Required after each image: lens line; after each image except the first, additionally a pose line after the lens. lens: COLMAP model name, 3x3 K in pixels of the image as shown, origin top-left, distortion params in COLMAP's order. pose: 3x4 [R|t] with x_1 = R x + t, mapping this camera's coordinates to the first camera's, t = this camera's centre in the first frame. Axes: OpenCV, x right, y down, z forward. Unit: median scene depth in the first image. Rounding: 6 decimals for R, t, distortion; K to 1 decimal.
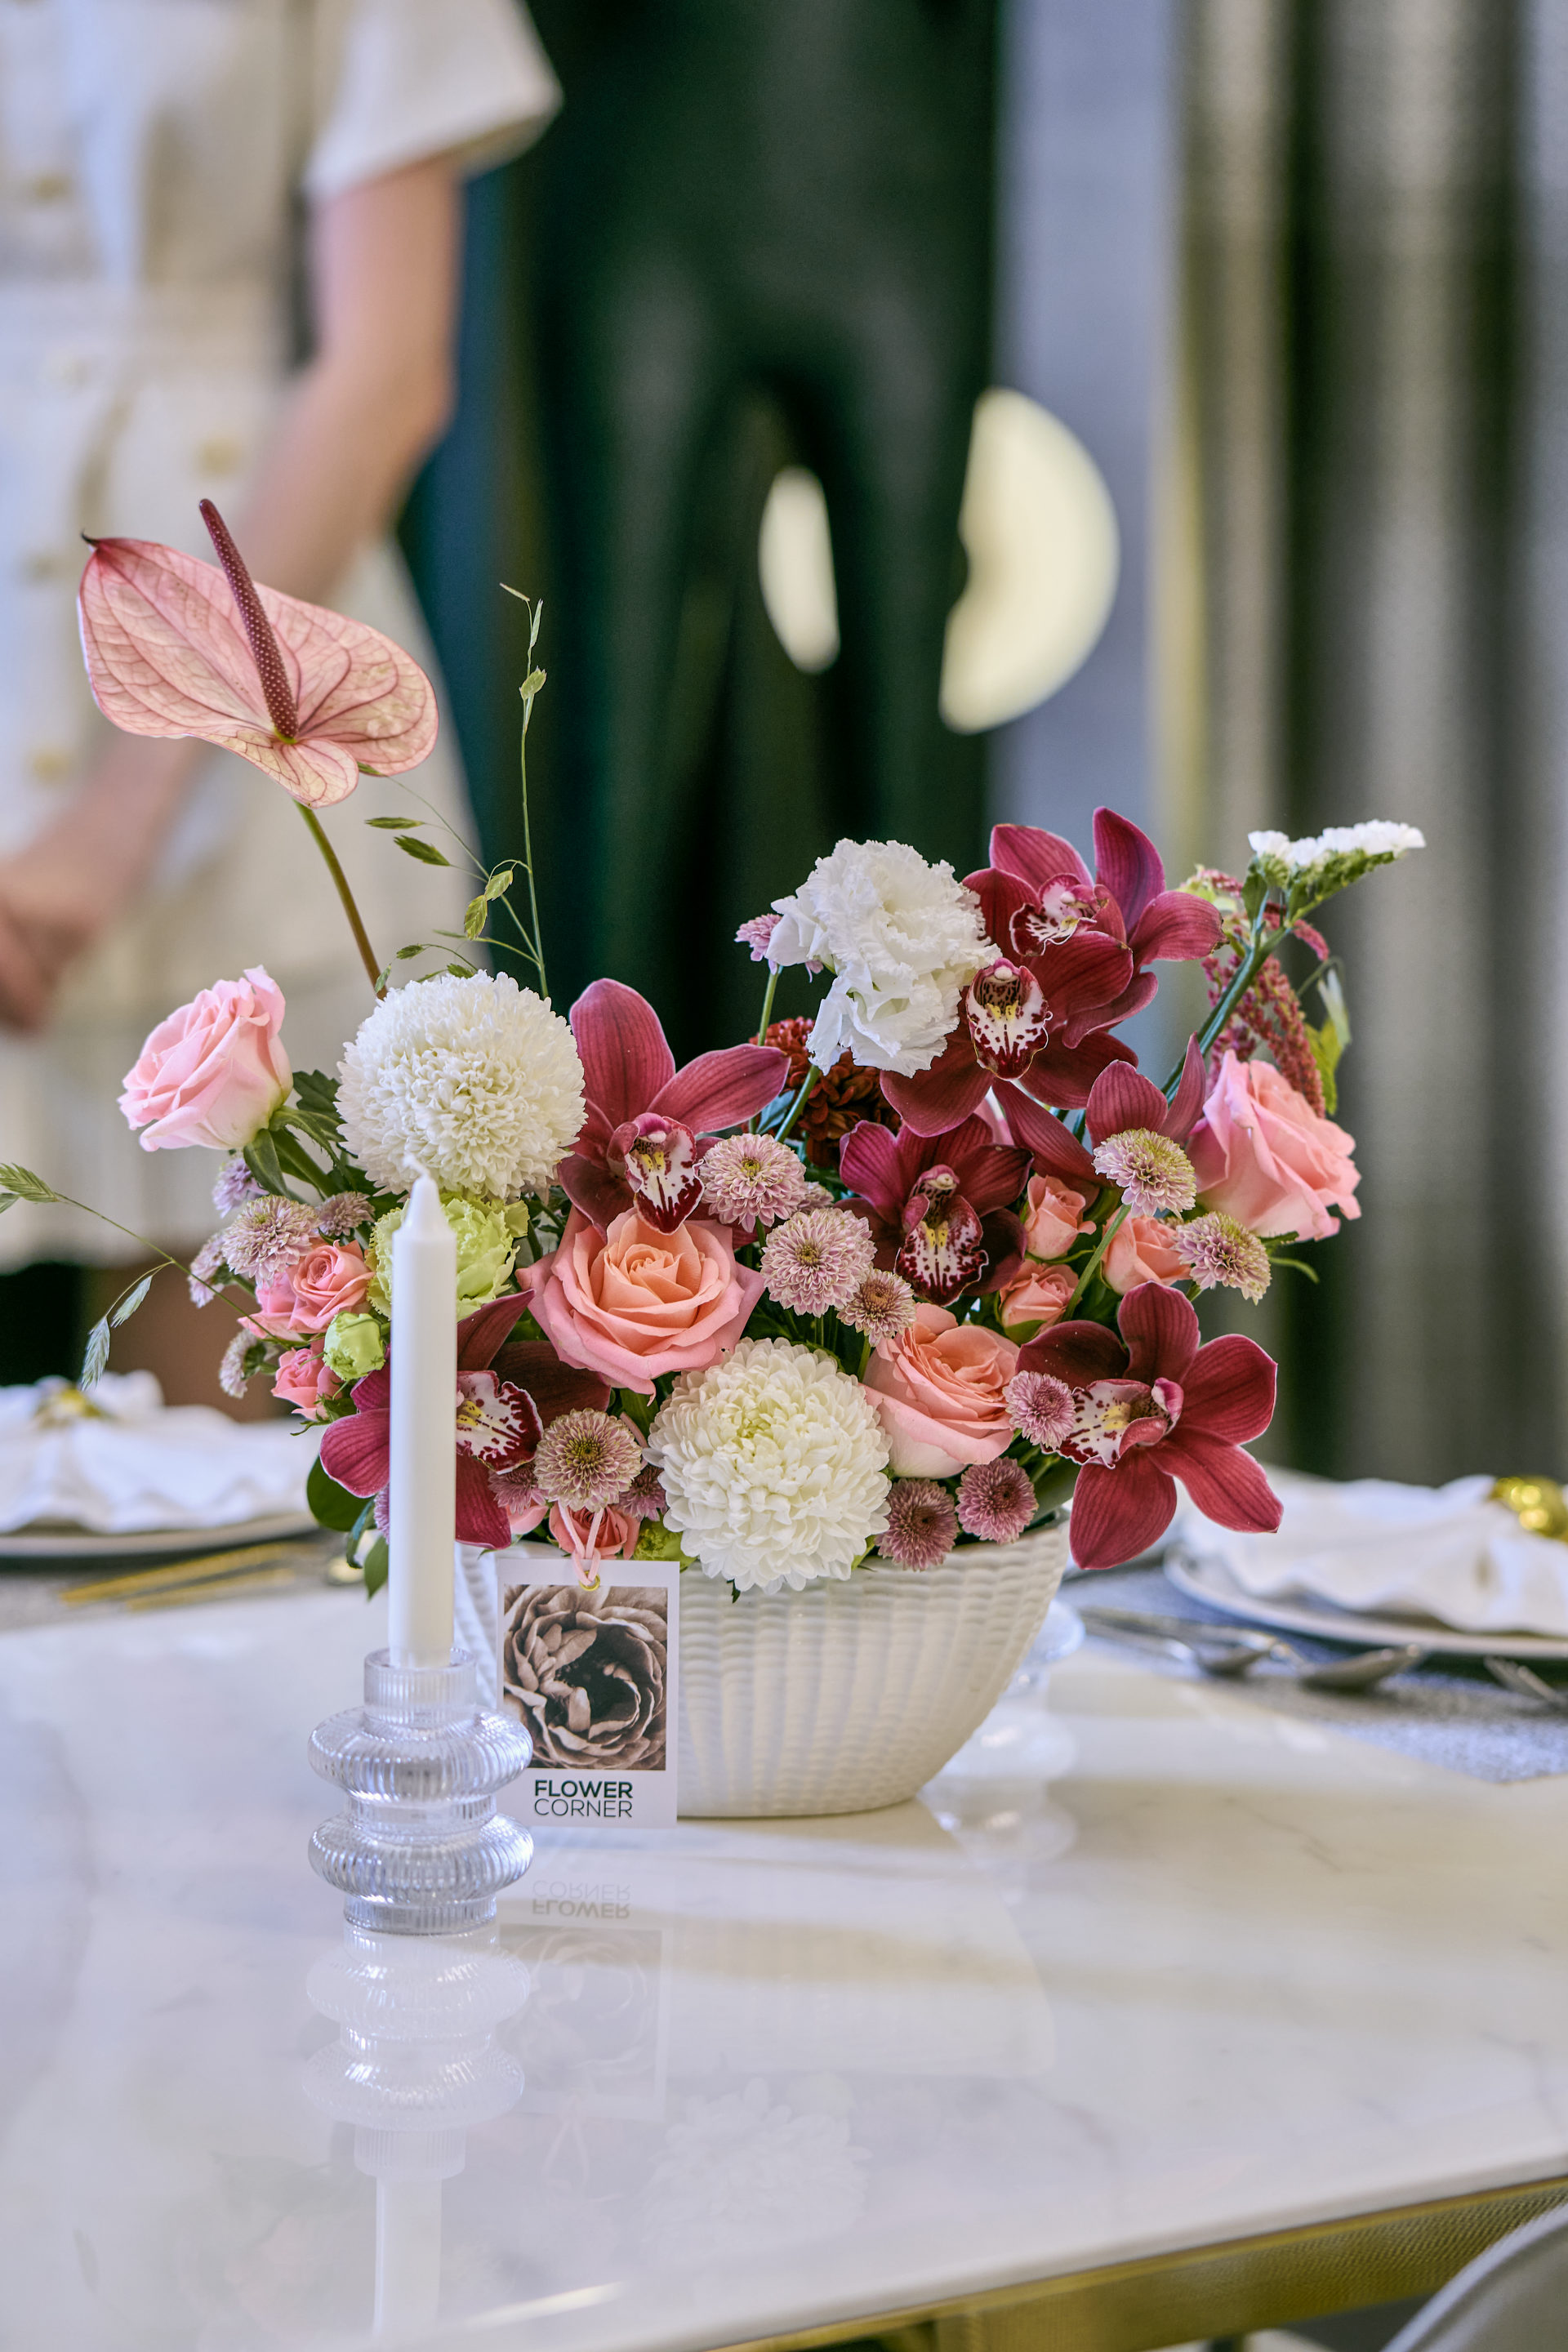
lens RADIAL K [[8198.2, 0, 783.8], [0, 8198.2, 1171.1], [0, 0, 1]] dist [0.624346, 0.000000]
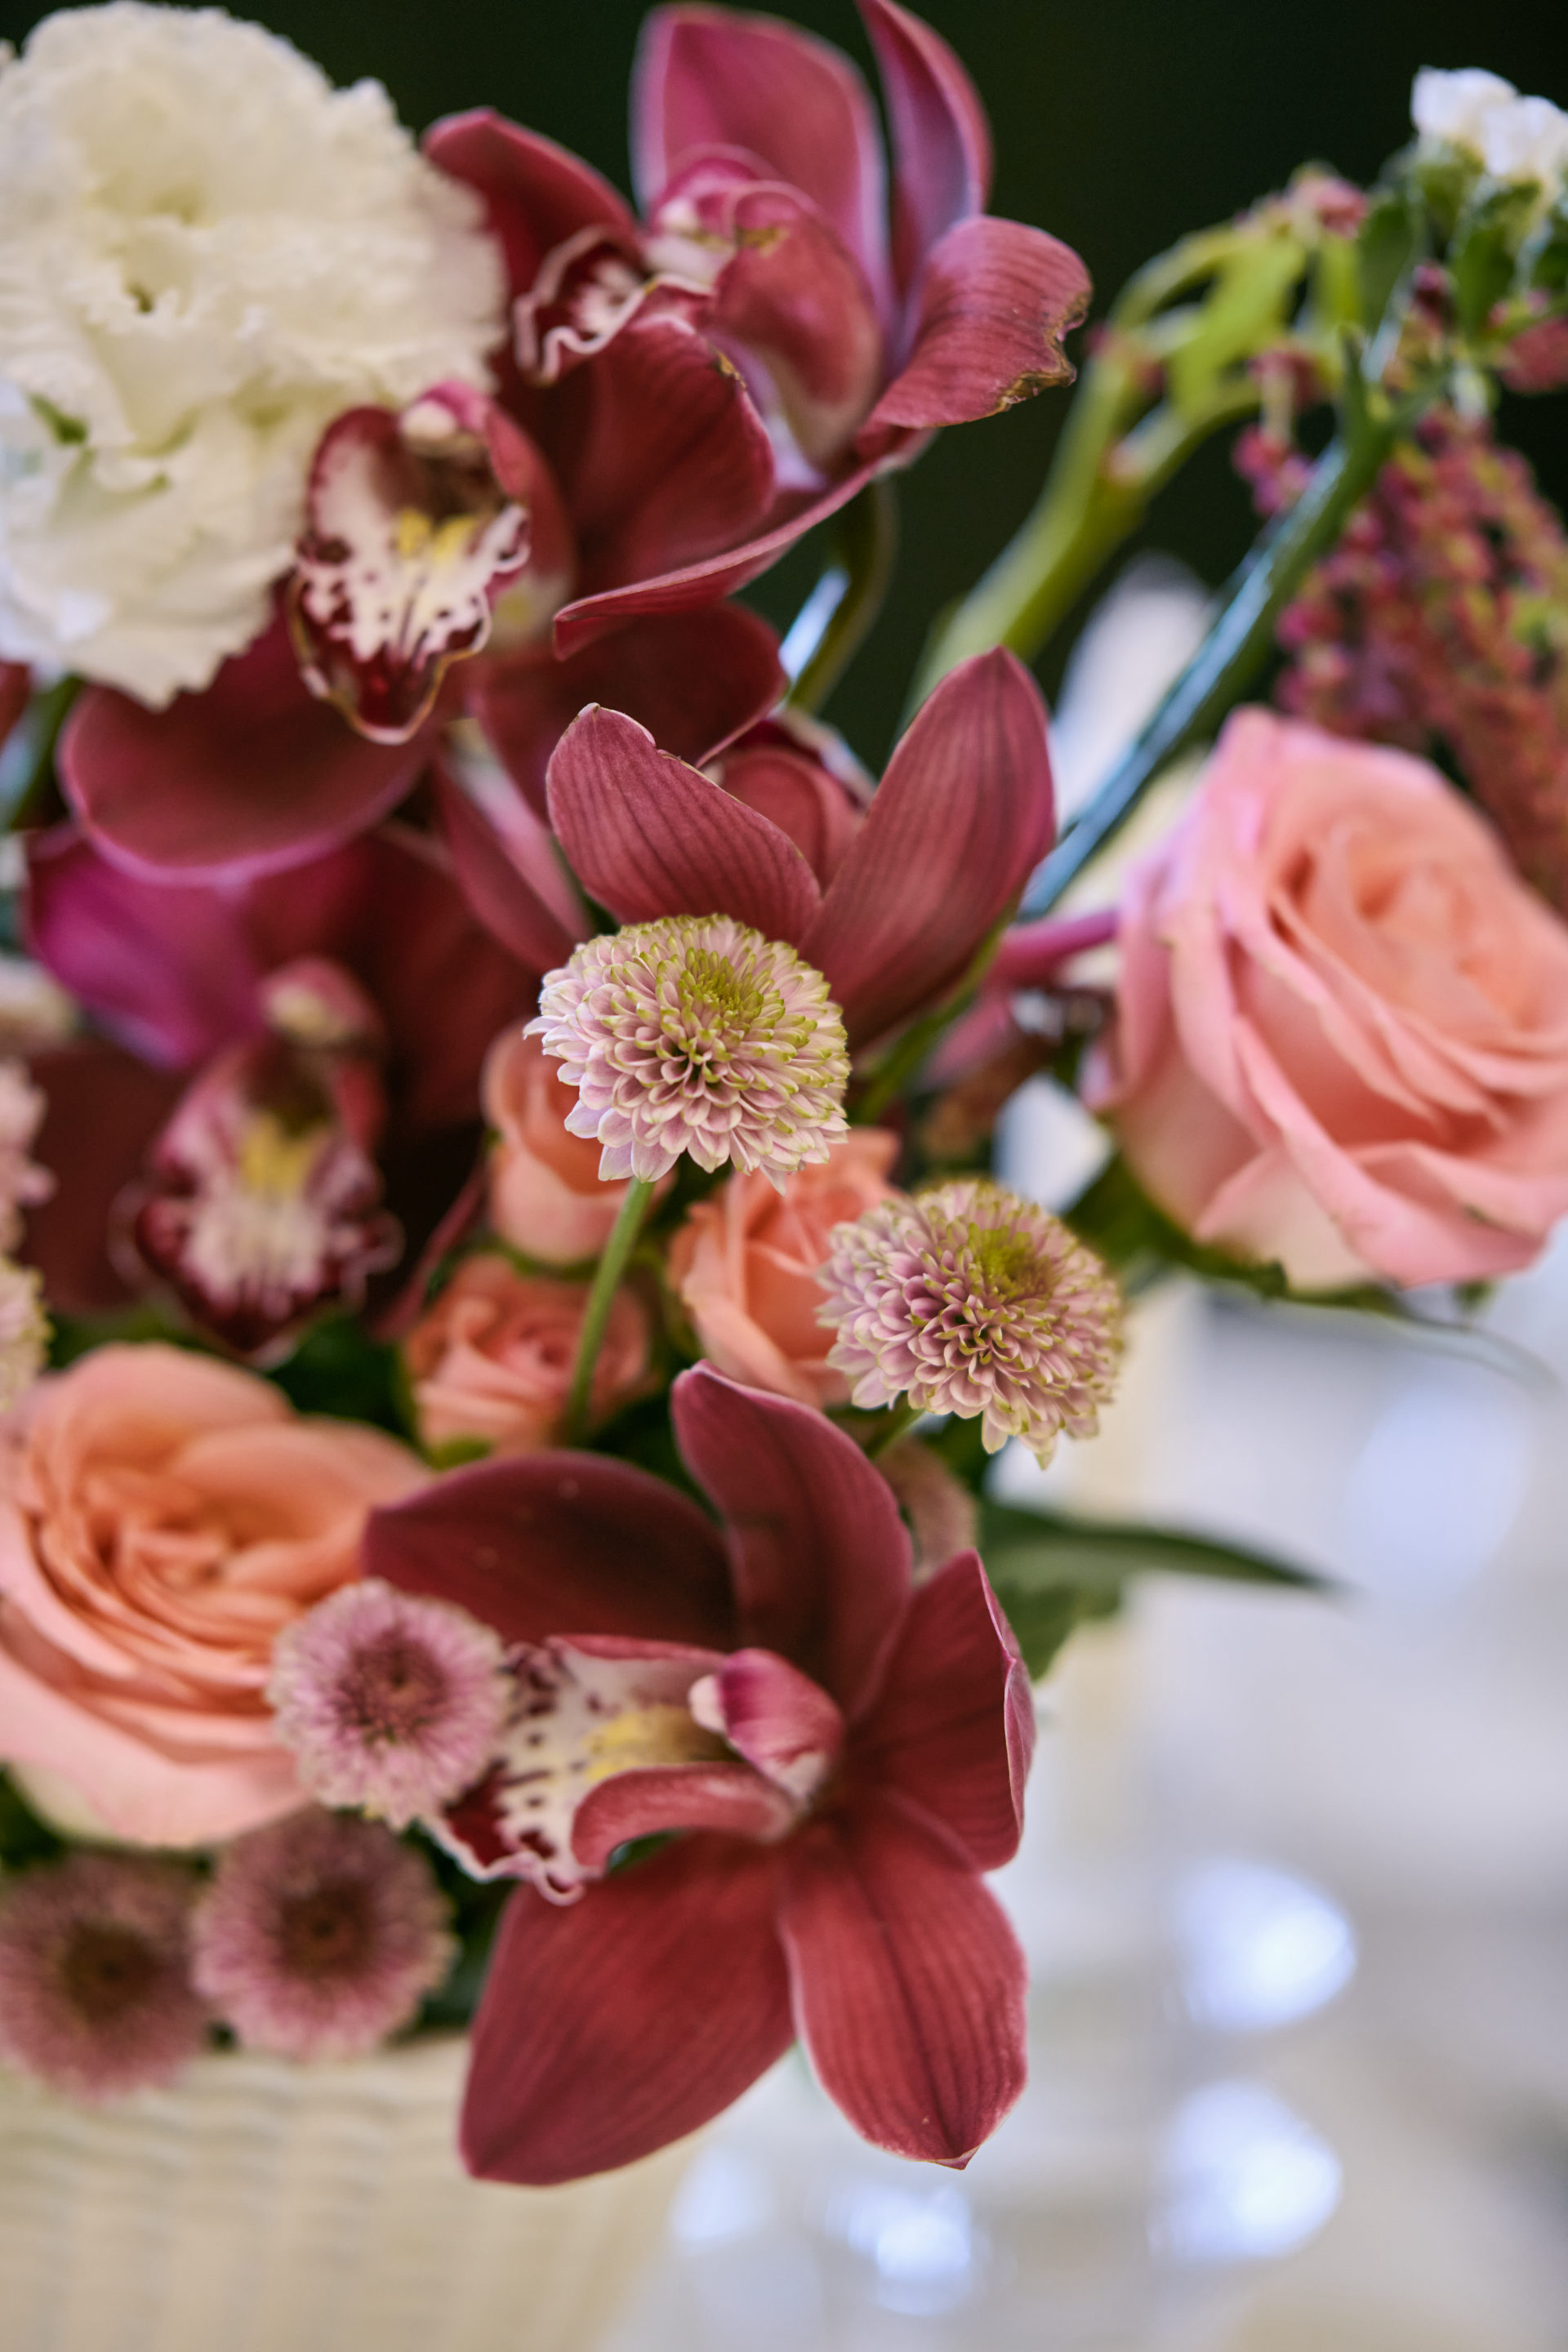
lens RADIAL K [[7671.1, 0, 787.7], [0, 7671.1, 1199.3], [0, 0, 1]] dist [0.592230, 0.000000]
pose [[0.898200, 0.109061, -0.425843, 0.181048], [-0.086065, 0.993616, 0.072939, -0.016784], [0.431079, -0.028863, 0.901852, 0.715345]]
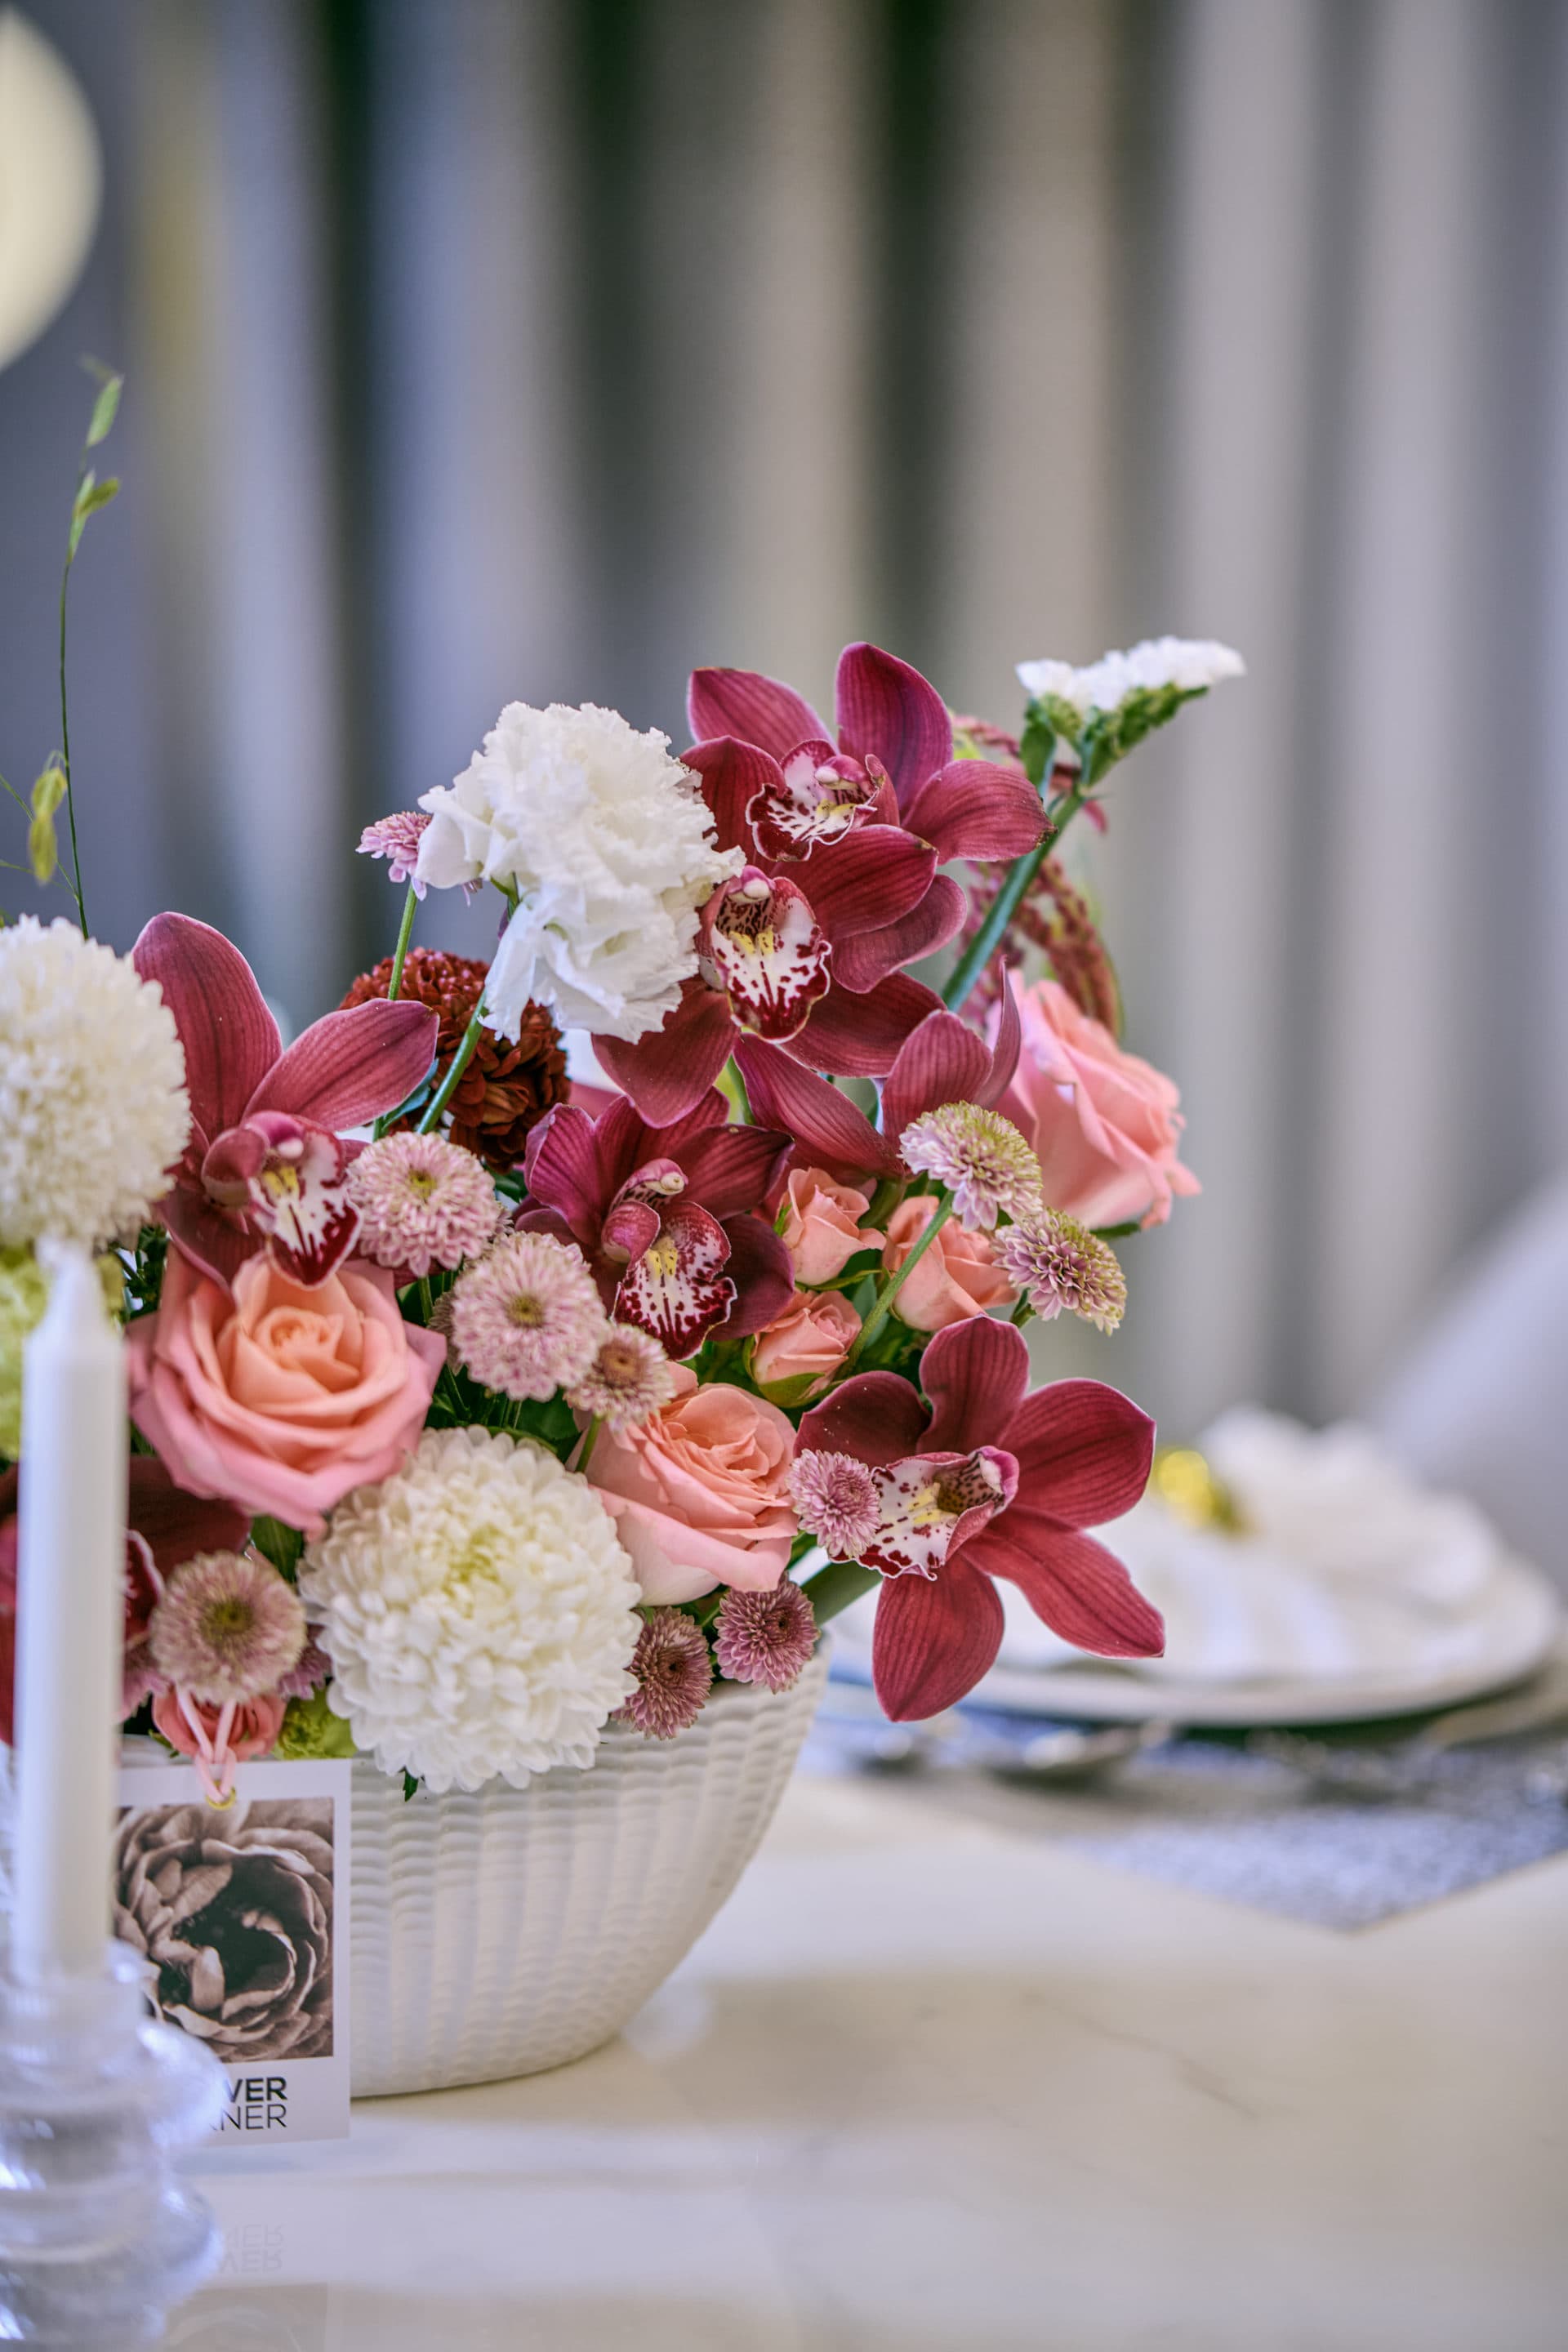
lens RADIAL K [[7671.1, 0, 789.5], [0, 7671.1, 1165.5], [0, 0, 1]] dist [0.592230, 0.000000]
pose [[0.972324, -0.049134, 0.228412, -0.122224], [0.033930, 0.996968, 0.070022, -0.046521], [-0.231160, -0.060334, 0.971043, 0.358164]]
